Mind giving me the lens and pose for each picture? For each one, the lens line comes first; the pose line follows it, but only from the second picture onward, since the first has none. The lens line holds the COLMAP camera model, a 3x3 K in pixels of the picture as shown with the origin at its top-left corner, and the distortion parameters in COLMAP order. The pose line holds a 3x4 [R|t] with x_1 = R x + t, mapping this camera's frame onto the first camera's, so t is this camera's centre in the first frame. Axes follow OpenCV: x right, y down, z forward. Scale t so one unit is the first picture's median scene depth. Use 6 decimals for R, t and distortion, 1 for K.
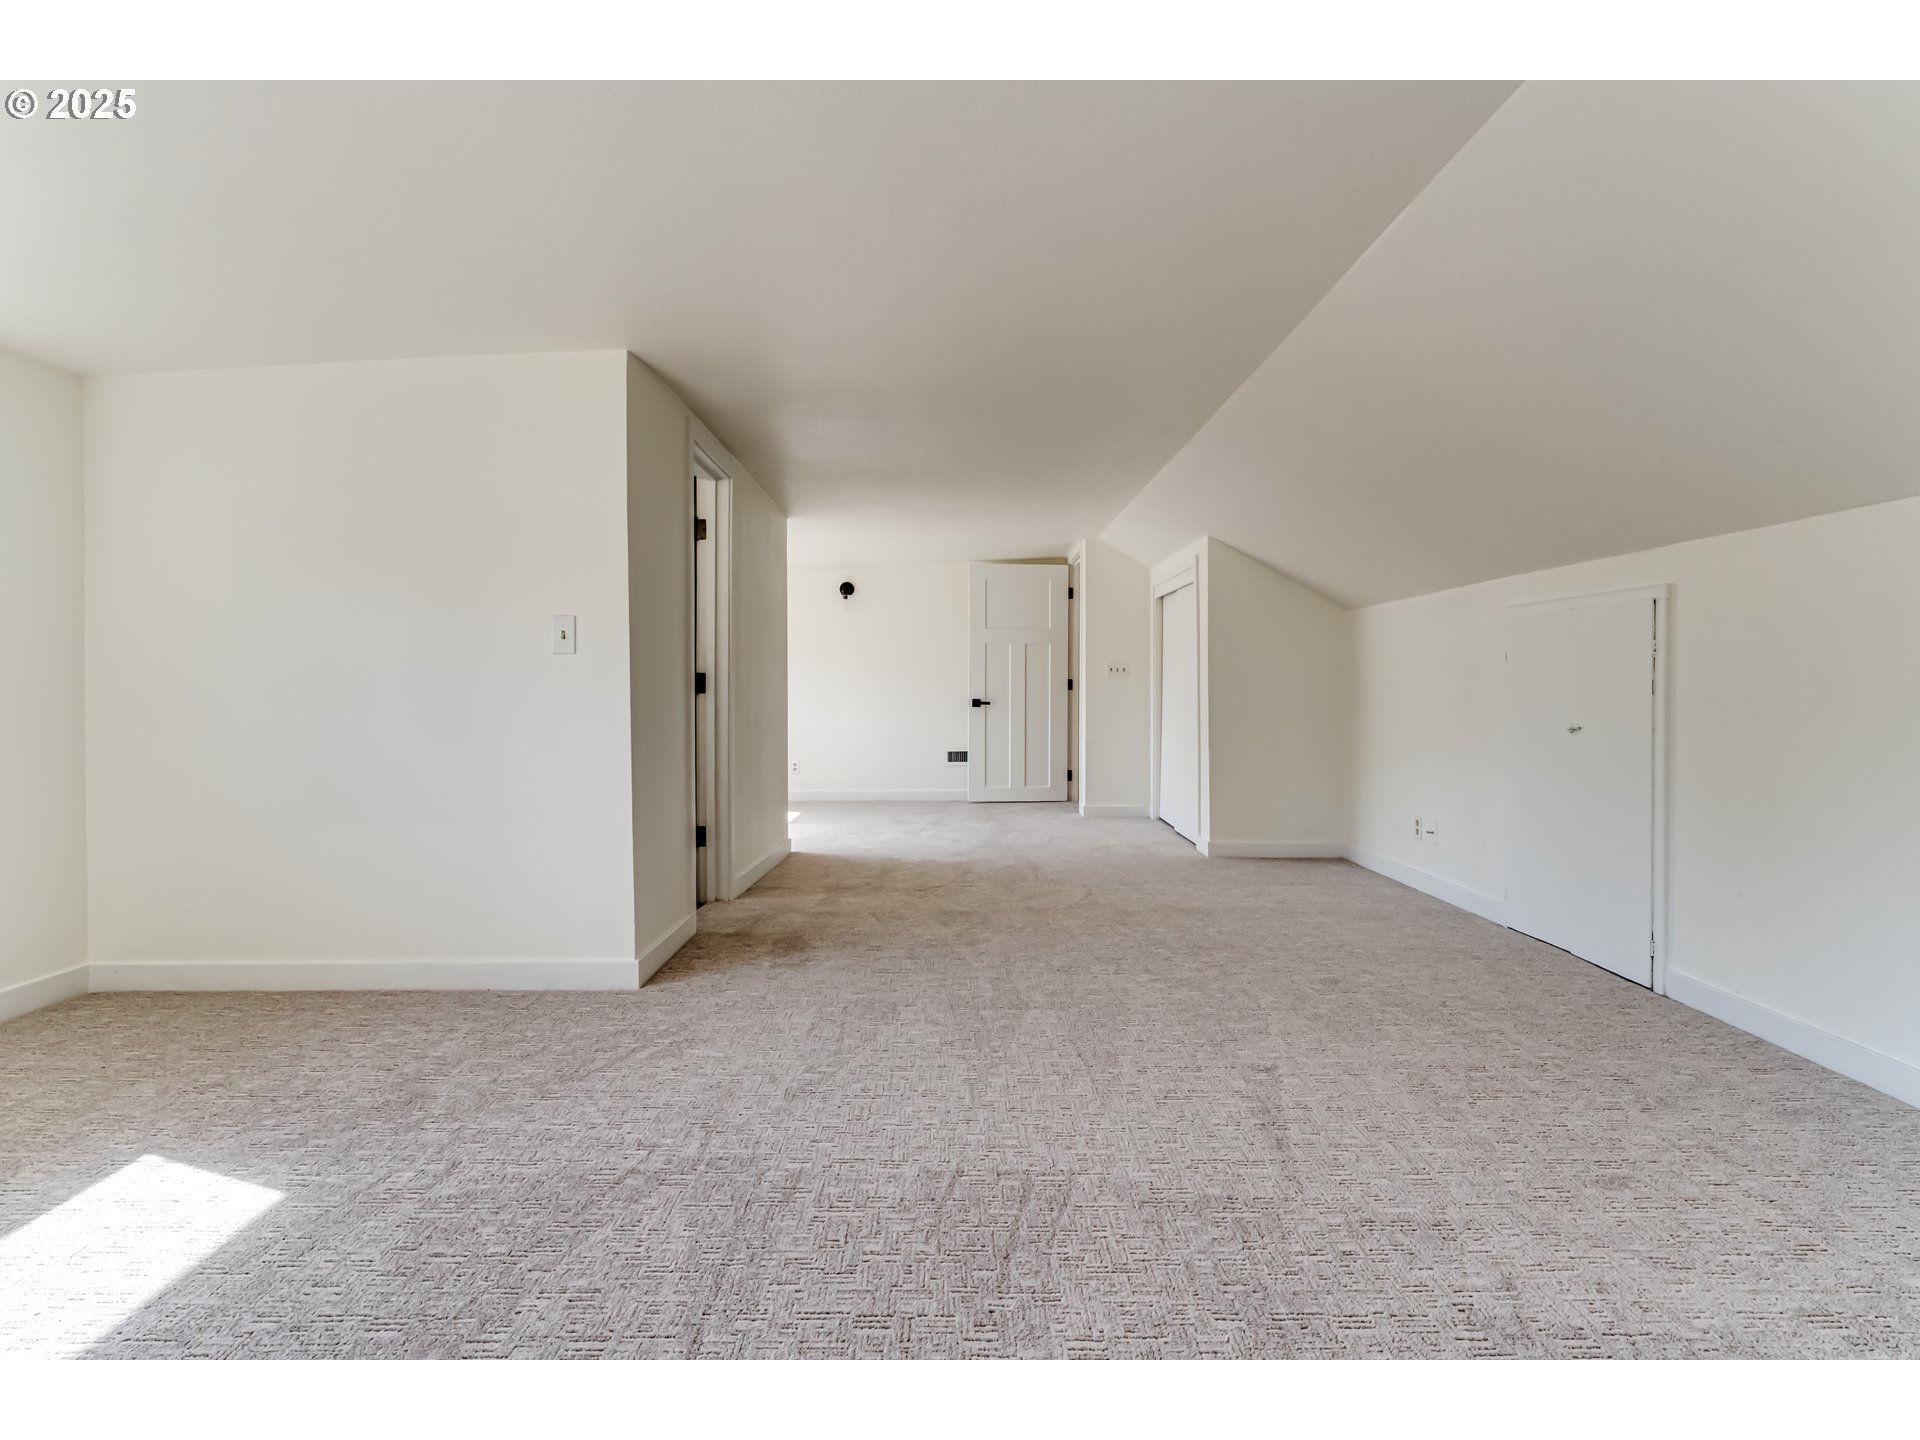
lens RADIAL K [[899.7, 0, 957.0], [0, 899.7, 688.6], [0, 0, 1]] dist [-0.003198, -0.000640]
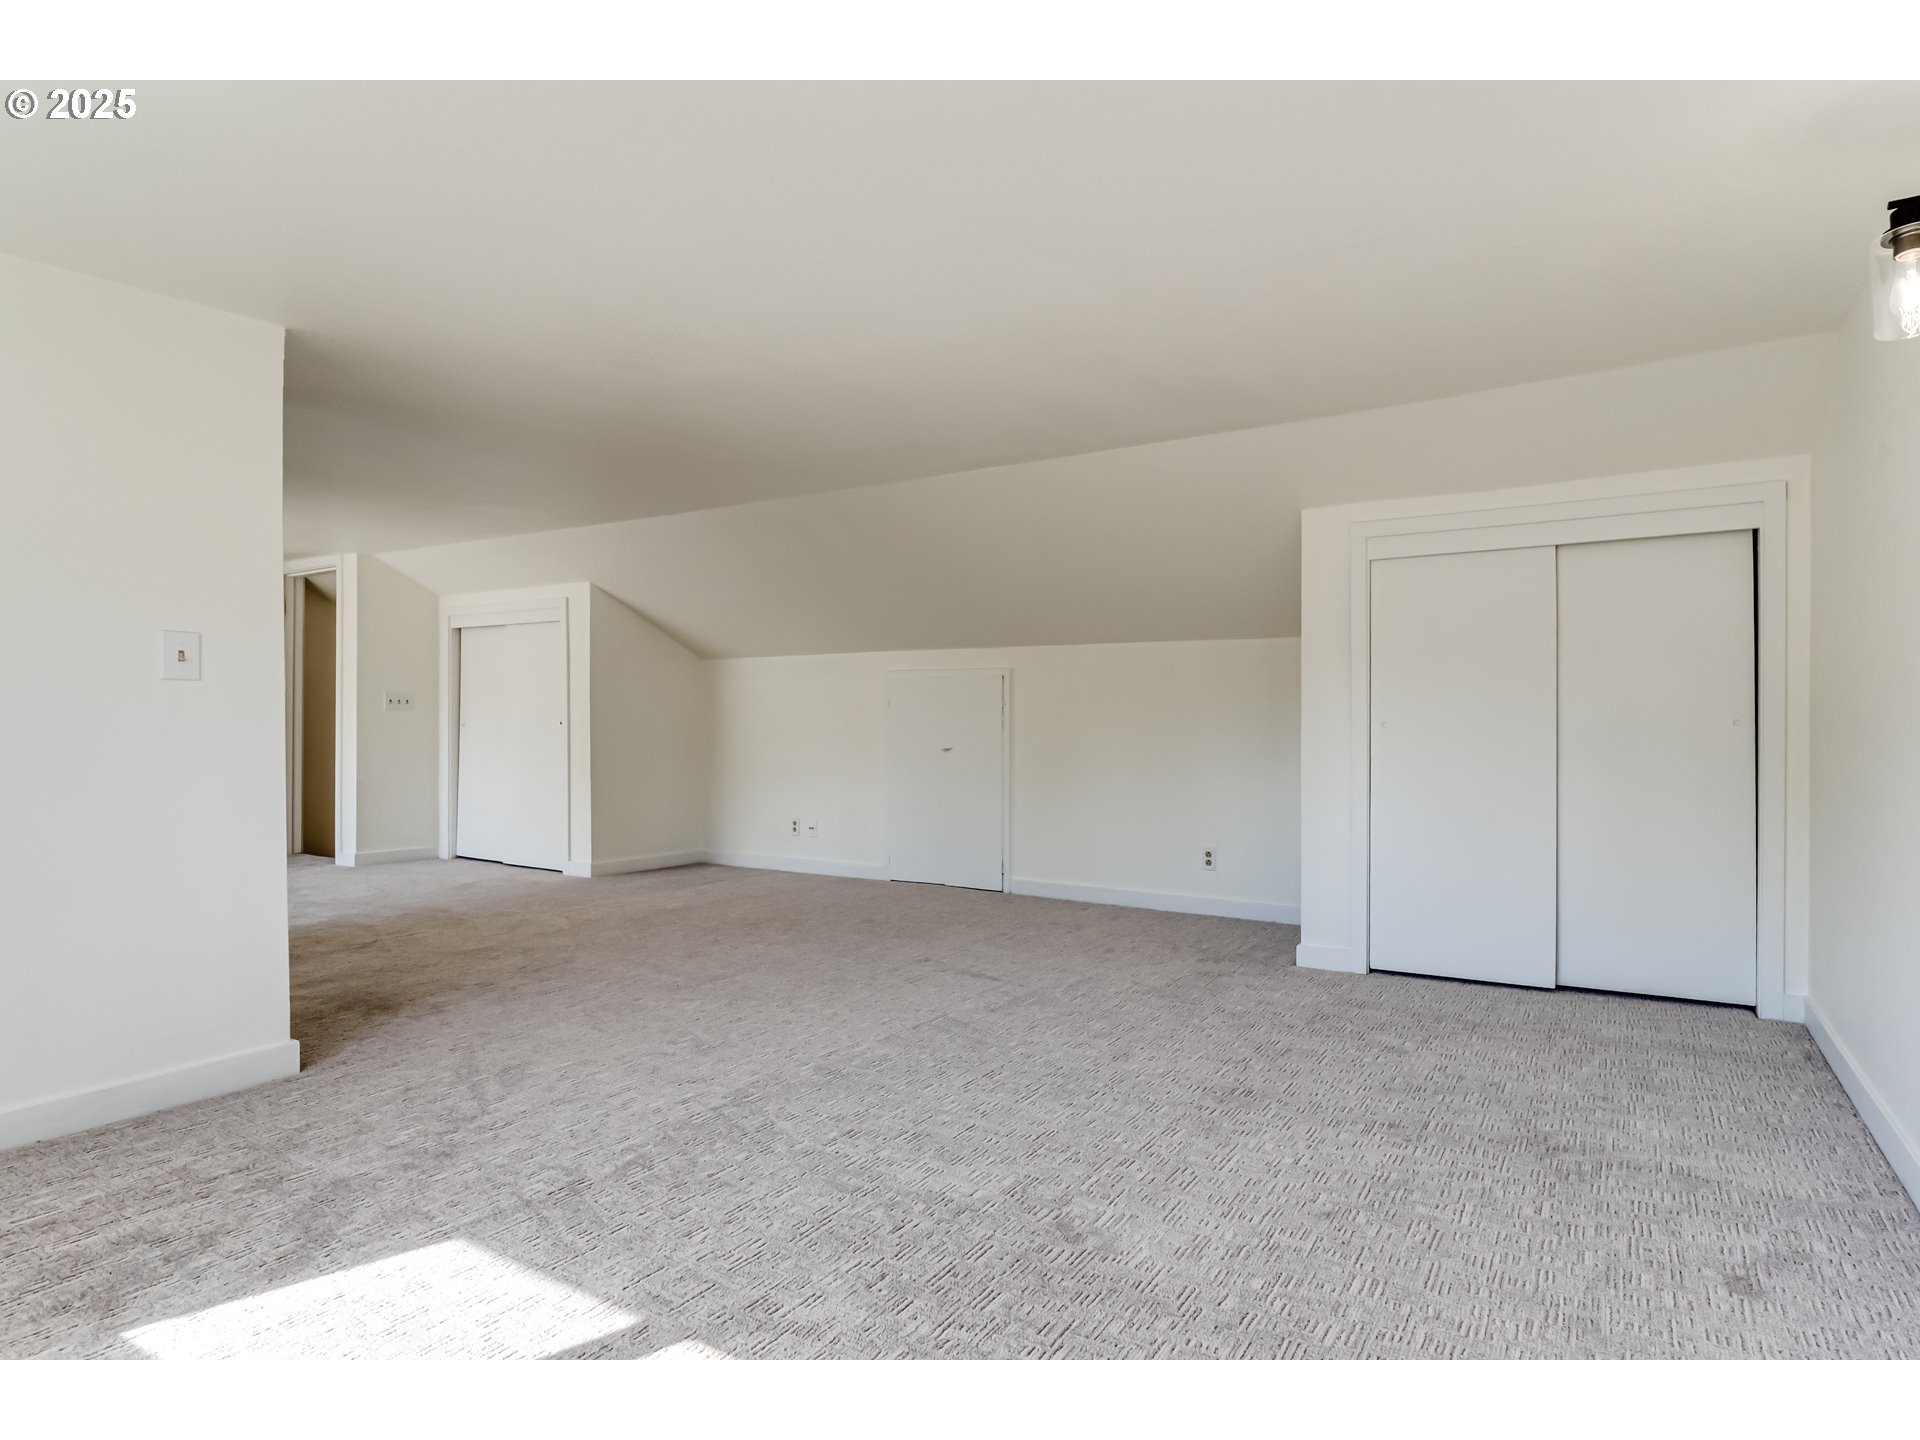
lens RADIAL K [[875.7, 0, 968.0], [0, 875.7, 713.1], [0, 0, 1]] dist [-0.006372, 0.000620]
pose [[0.610166, 0.011246, 0.792194, -0.581413], [-0.003698, 0.999929, -0.011347, -0.003479], [-0.792265, 0.003994, 0.610164, -0.018175]]
